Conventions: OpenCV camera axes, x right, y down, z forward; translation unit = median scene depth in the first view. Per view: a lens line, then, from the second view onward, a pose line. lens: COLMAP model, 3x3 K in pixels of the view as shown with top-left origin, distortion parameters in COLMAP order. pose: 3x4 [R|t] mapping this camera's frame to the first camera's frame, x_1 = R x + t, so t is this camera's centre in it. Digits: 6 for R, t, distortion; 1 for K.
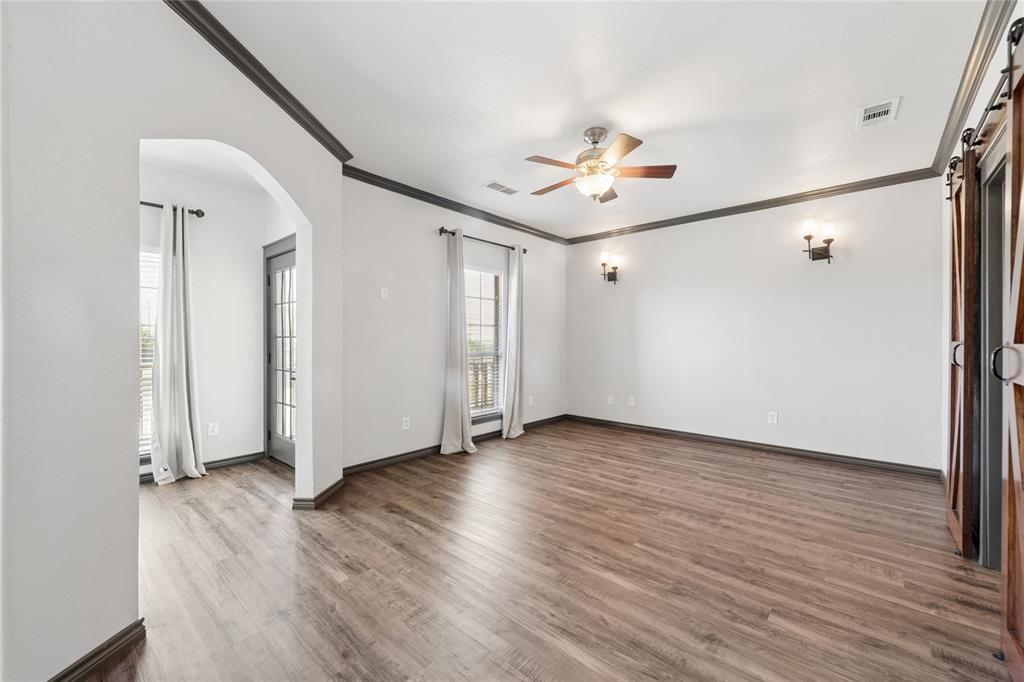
lens RADIAL K [[404.9, 0, 511.6], [0, 404.9, 342.6], [0, 0, 1]] dist [-0.002348, -0.000143]
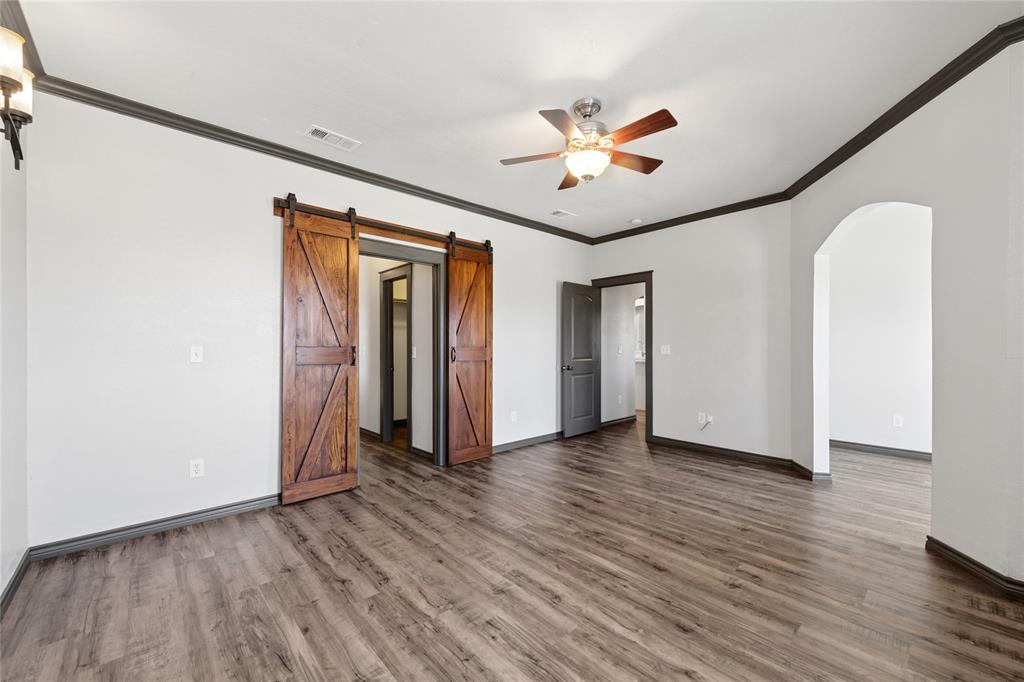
lens RADIAL K [[404.9, 0, 512.7], [0, 404.9, 344.6], [0, 0, 1]] dist [-0.002348, -0.000143]
pose [[-0.994816, 0.003211, 0.101641, 0.267671], [0.002892, 0.999990, -0.003285, -0.008342], [-0.101651, -0.002974, -0.994816, 1.829236]]
